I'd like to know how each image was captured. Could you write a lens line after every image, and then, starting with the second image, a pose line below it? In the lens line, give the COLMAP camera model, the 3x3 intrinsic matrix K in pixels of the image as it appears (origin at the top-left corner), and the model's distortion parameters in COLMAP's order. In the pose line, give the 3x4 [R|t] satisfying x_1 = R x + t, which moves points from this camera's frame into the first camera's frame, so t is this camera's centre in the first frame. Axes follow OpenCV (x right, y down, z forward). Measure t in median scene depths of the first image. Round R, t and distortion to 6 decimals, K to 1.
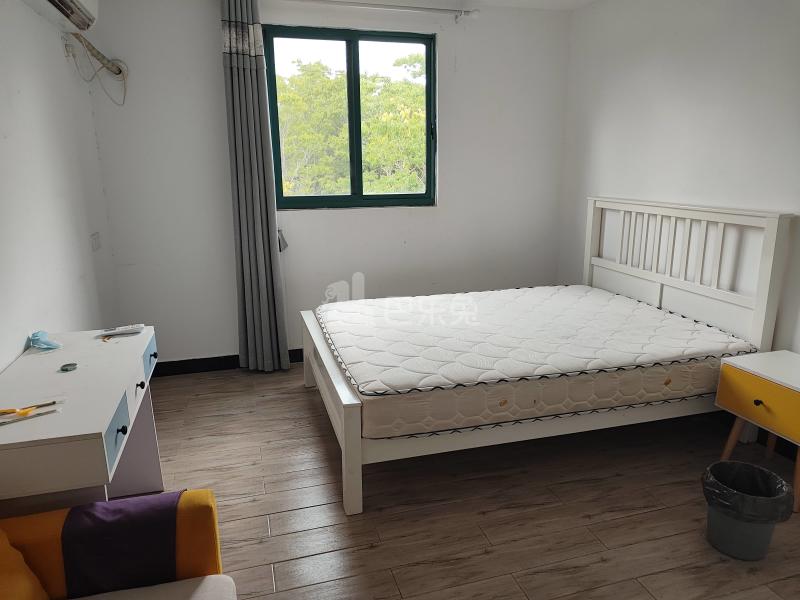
lens RADIAL K [[559.5, 0, 400.0], [0, 559.5, 300.0], [0, 0, 1]] dist [0.061537, -0.083658]
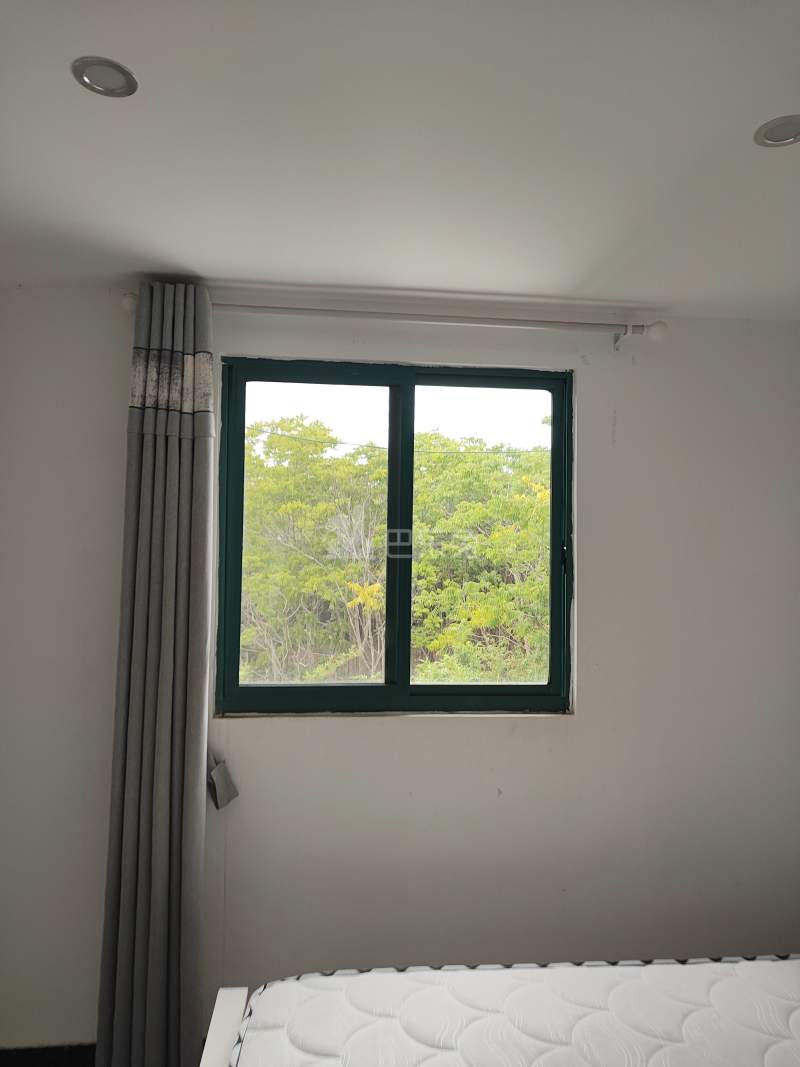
lens RADIAL K [[746.2, 0, 402.1], [0, 746.2, 541.9], [0, 0, 1]] dist [0.061537, -0.083658]
pose [[0.983169, 0.022786, -0.181270, 0.041687], [-0.067507, 0.967284, -0.244550, -0.166830], [0.169767, 0.252671, 0.952542, 0.414916]]
